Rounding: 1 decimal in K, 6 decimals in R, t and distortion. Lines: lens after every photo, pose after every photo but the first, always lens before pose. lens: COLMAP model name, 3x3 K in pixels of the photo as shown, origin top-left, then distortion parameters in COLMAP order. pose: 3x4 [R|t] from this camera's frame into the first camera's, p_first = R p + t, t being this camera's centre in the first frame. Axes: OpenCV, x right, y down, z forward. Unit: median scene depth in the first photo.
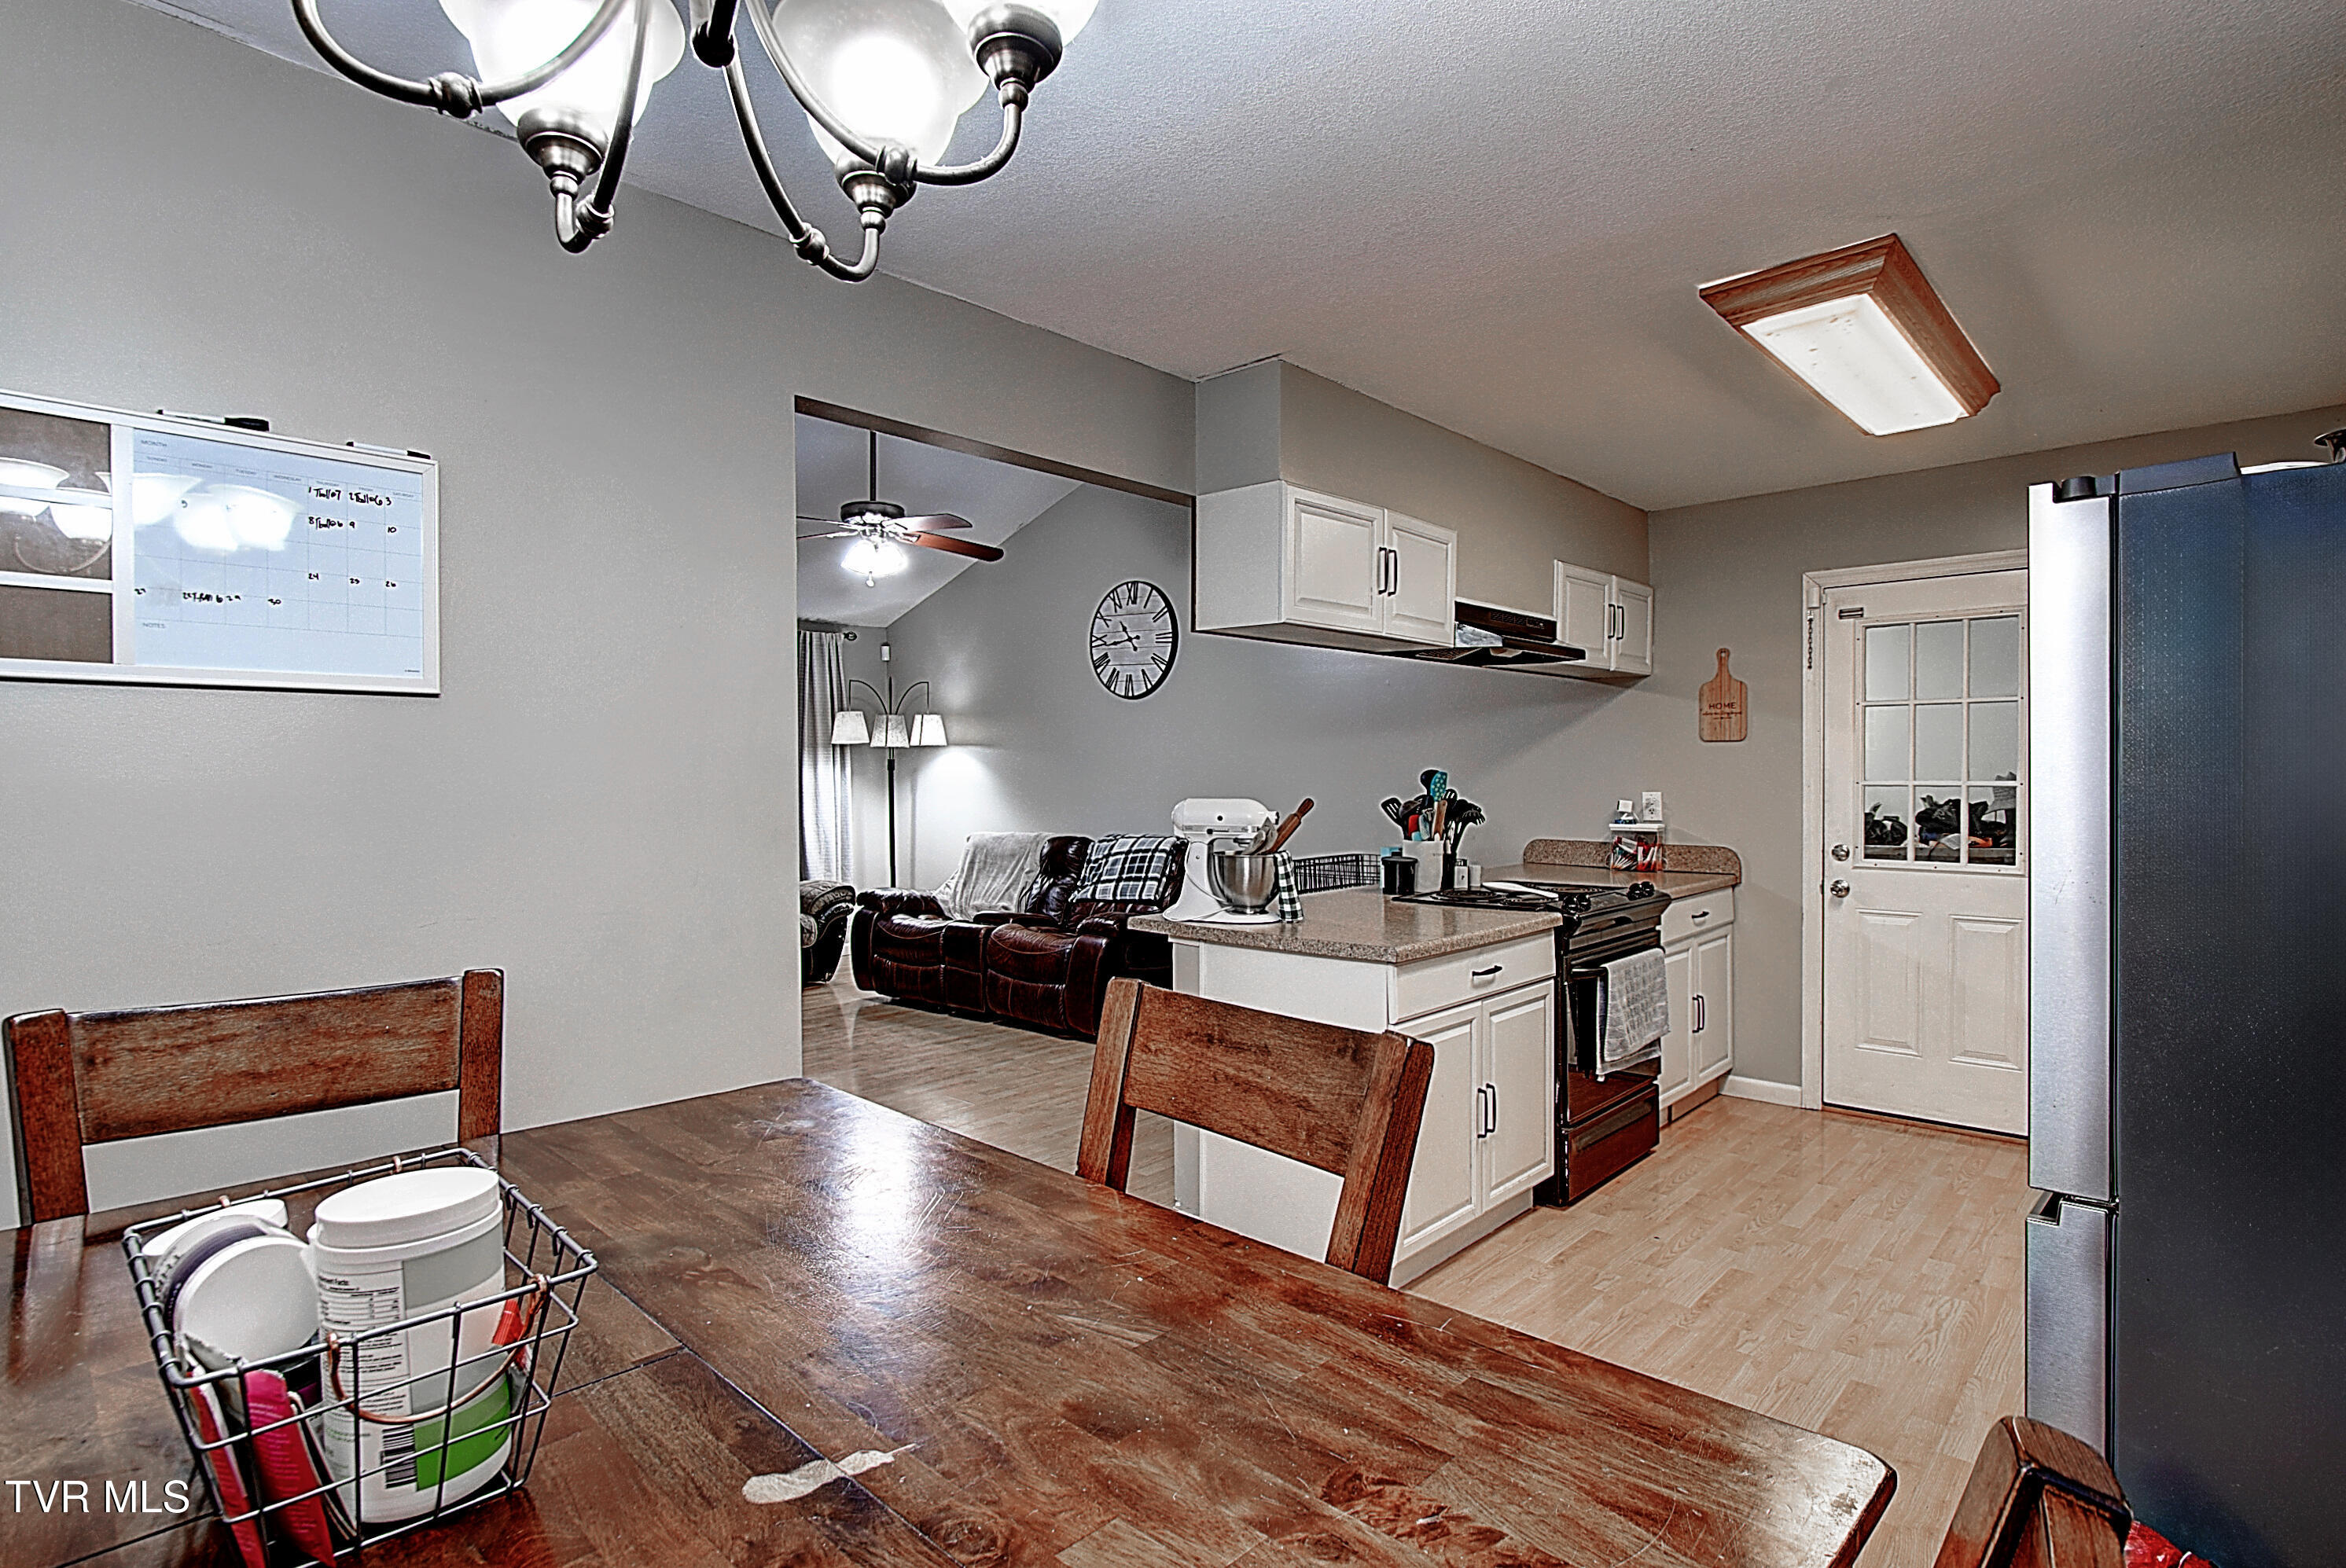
lens RADIAL K [[1192.7, 0, 1175.3], [0, 1192.7, 783.1], [0, 0, 1]] dist [-0.003494, 0.000085]
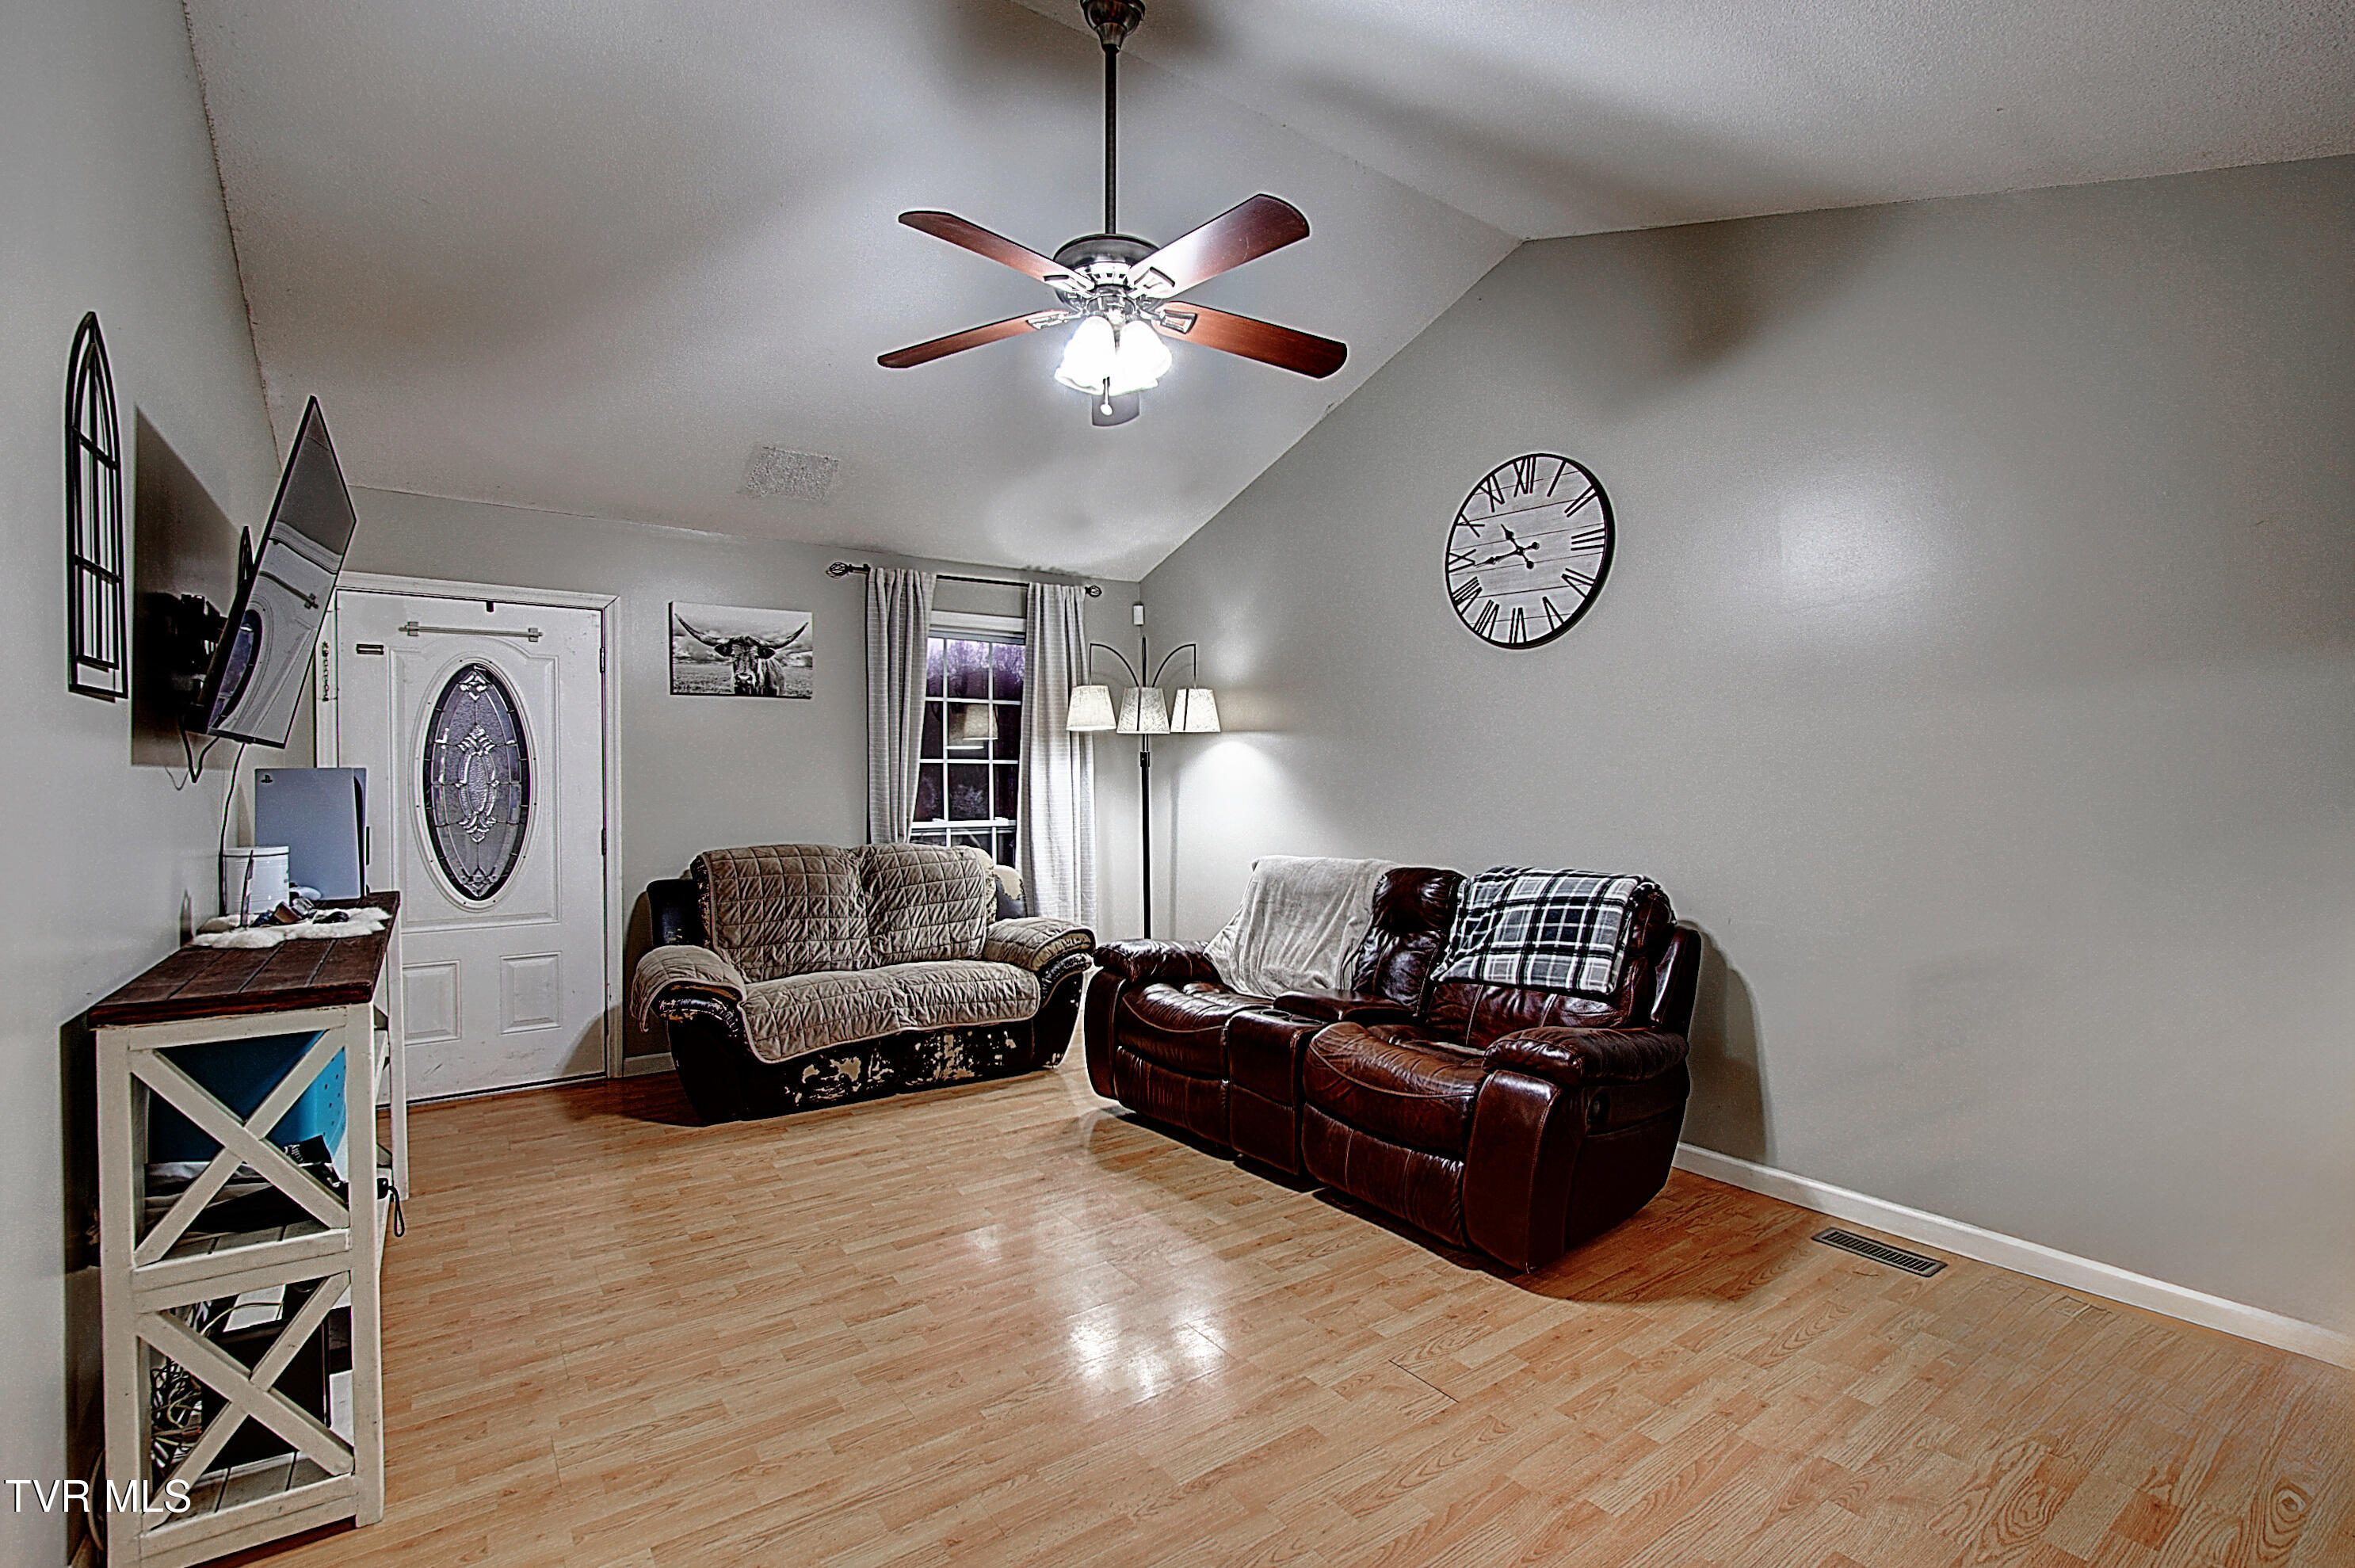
lens RADIAL K [[1047.3, 0, 1165.9], [0, 1047.3, 784.1], [0, 0, 1]] dist [0.010425, -0.000852]
pose [[0.976562, 0.002187, -0.215227, -0.100767], [-0.003407, 0.999980, -0.005296, 0.004025], [0.215211, 0.005905, 0.976550, 0.432071]]
